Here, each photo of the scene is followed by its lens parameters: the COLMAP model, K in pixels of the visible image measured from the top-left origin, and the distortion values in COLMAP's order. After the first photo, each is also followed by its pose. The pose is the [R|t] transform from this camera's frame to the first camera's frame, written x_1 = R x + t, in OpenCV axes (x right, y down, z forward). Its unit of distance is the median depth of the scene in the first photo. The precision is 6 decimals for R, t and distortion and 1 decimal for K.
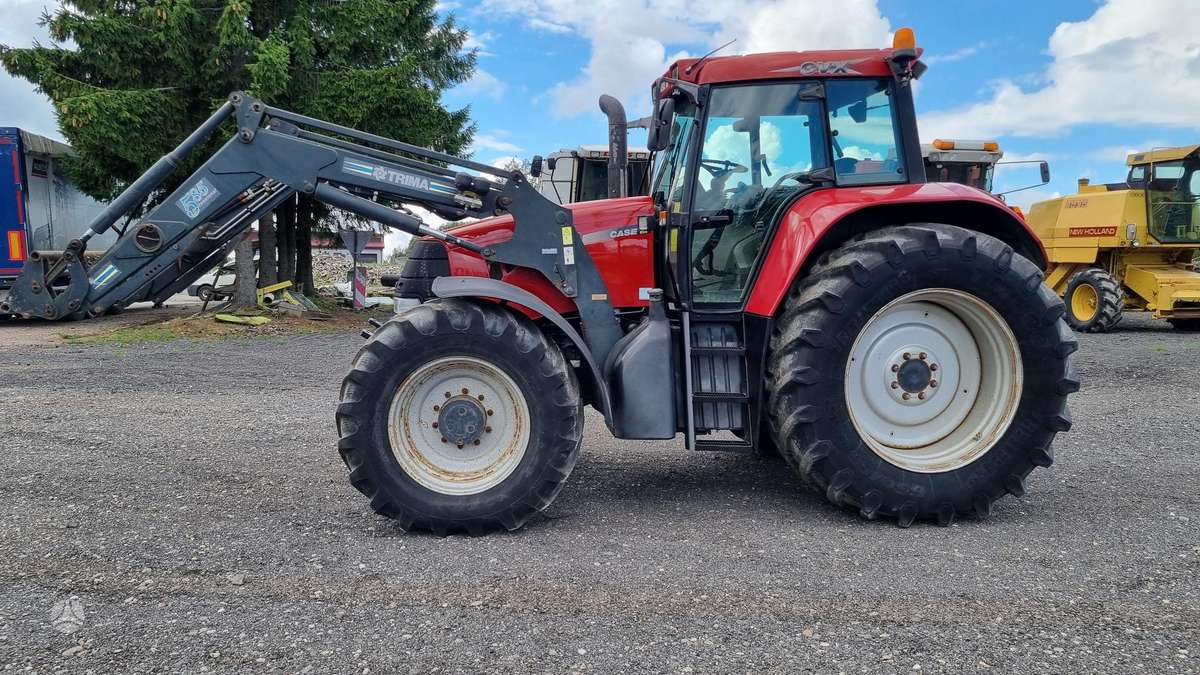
lens RADIAL K [[892.4, 0, 587.1], [0, 892.4, 332.0], [0, 0, 1]] dist [0.047413, -0.004680]
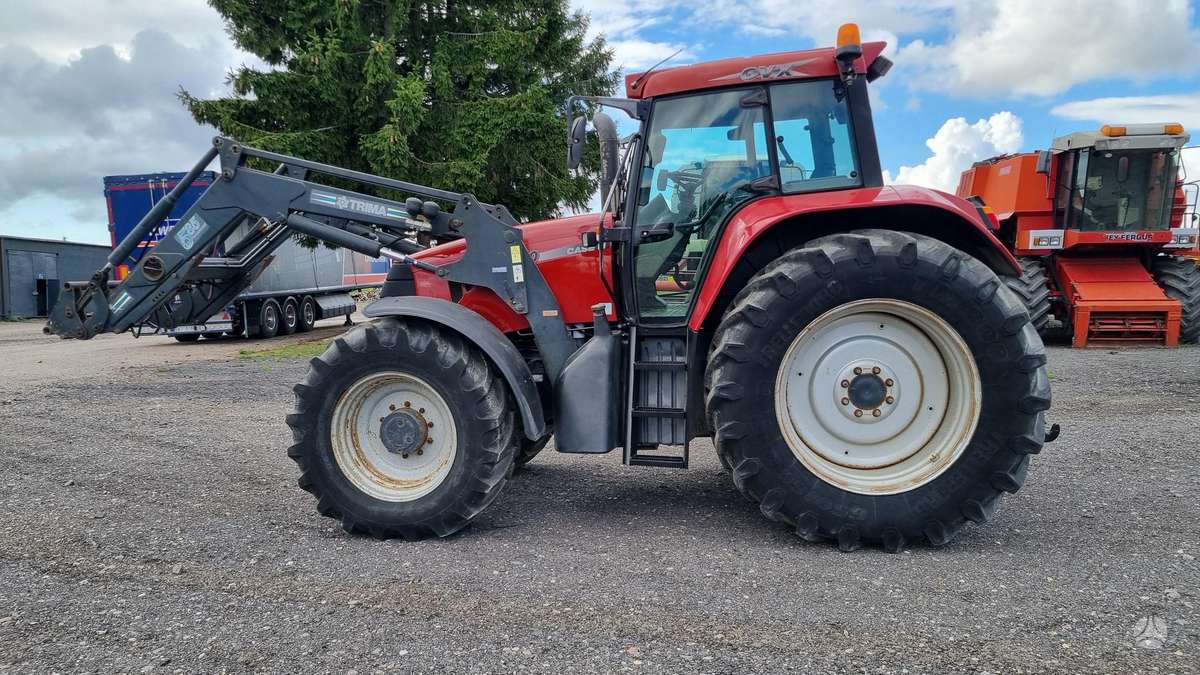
lens RADIAL K [[889.9, 0, 577.4], [0, 889.9, 344.5], [0, 0, 1]] dist [0.052353, -0.011610]
pose [[0.971250, -0.007561, -0.237943, 0.308201], [0.007681, 0.999970, -0.000424, -0.002781], [0.237939, -0.001416, 0.971279, 0.017307]]
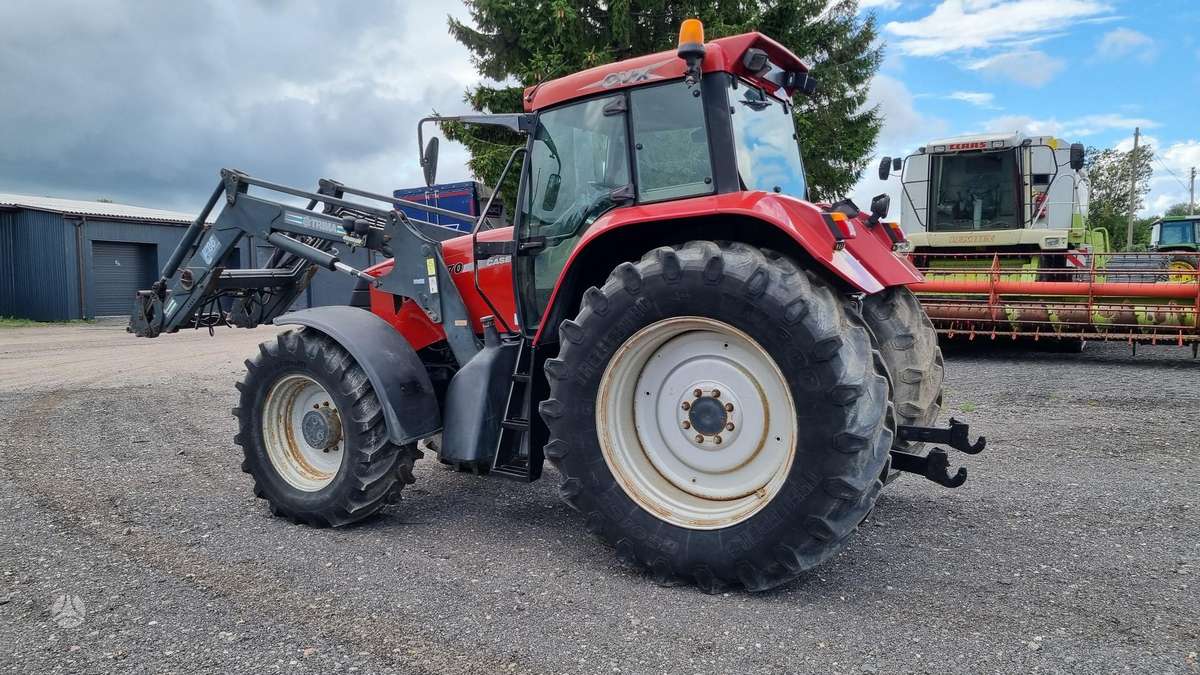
lens RADIAL K [[890.8, 0, 580.6], [0, 890.8, 334.1], [0, 0, 1]] dist [0.042336, -0.005034]
pose [[0.808455, 0.012406, -0.588427, 0.812042], [-0.015104, 0.999886, 0.000328, -0.030508], [0.588364, 0.008622, 0.808550, 0.241206]]
